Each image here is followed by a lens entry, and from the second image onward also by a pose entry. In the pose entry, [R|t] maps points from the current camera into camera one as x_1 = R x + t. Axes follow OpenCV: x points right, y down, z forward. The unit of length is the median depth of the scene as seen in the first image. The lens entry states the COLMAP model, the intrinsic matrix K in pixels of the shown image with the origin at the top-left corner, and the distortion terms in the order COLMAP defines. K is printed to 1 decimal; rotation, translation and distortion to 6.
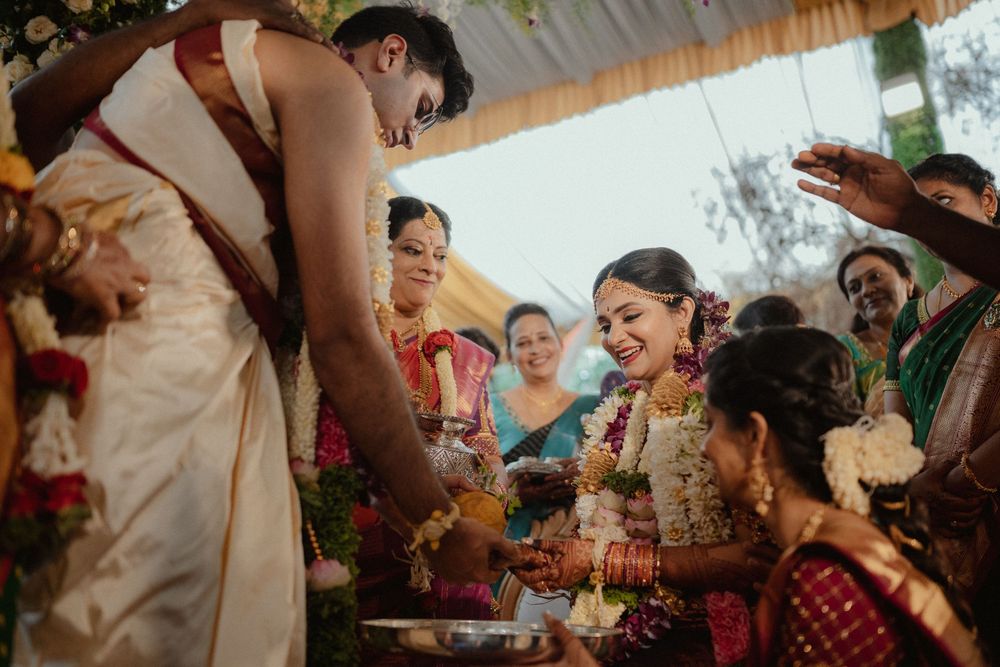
lens RADIAL K [[1017.4, 0, 494.5], [0, 1017.4, 304.6], [0, 0, 1]] dist [0.128926, -0.000245]
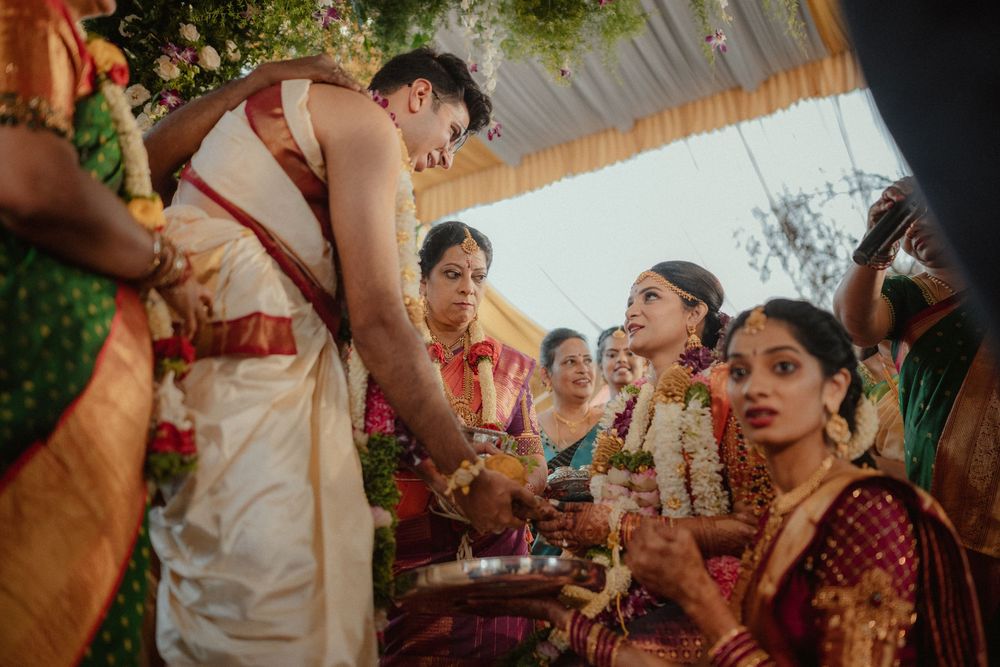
lens RADIAL K [[1008.7, 0, 500.0], [0, 1008.7, 333.5], [0, 0, 1]] dist [0.091516, -0.001827]
pose [[0.998355, -0.026900, -0.050623, 0.039177], [0.025793, 0.999416, -0.022405, 0.047648], [0.051197, 0.021062, 0.998466, -0.151002]]
